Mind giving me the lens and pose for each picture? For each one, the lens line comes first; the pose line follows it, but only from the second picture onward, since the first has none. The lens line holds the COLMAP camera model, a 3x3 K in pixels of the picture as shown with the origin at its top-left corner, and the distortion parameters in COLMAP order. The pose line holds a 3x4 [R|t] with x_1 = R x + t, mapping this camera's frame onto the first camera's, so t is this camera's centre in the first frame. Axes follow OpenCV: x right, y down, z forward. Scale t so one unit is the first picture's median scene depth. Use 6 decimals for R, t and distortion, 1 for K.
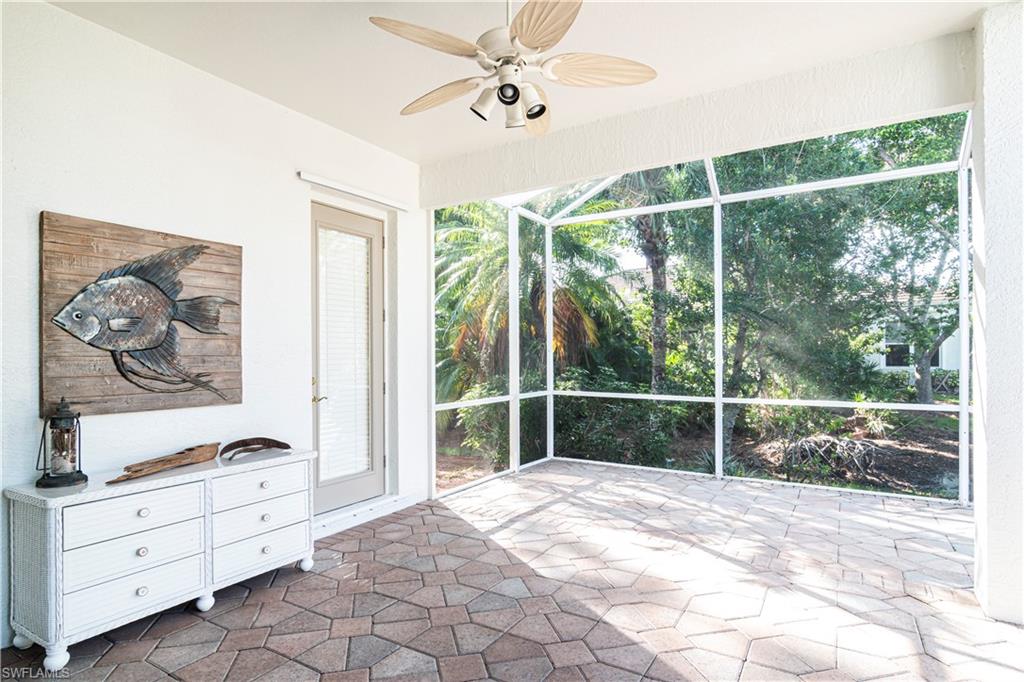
lens RADIAL K [[505.3, 0, 512.3], [0, 505.3, 352.2], [0, 0, 1]] dist [-0.014957, -0.000385]
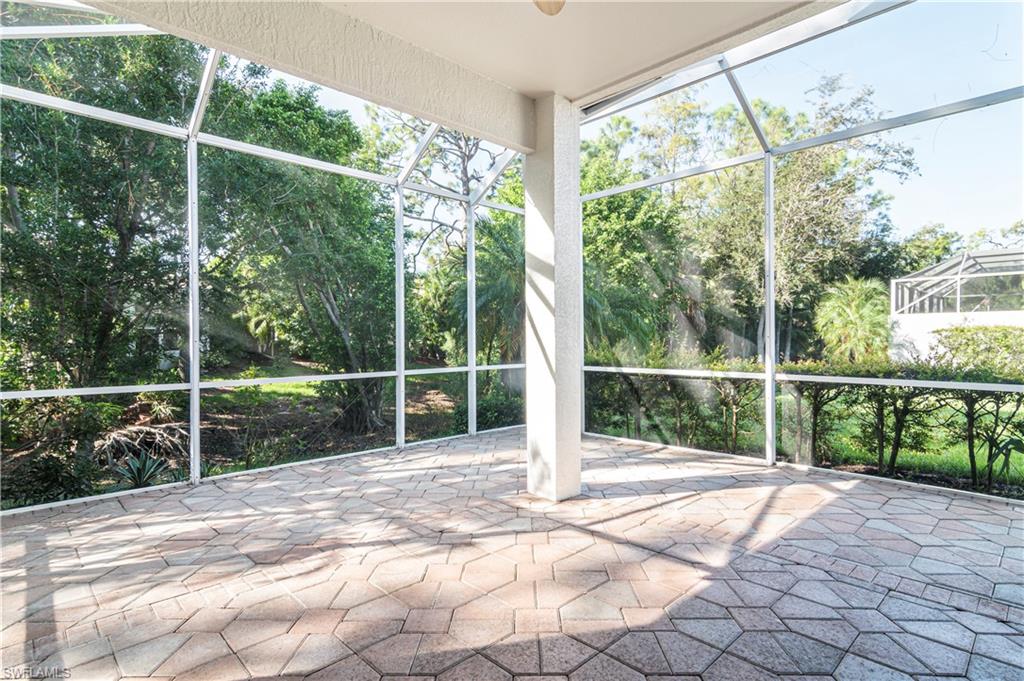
lens RADIAL K [[513.1, 0, 512.4], [0, 513.1, 337.8], [0, 0, 1]] dist [-0.002753, 0.000027]
pose [[0.279026, 0.001664, 0.960282, -0.286159], [-0.003183, 0.999995, -0.000808, 0.021752], [-0.960278, -0.002831, 0.279030, 0.356755]]
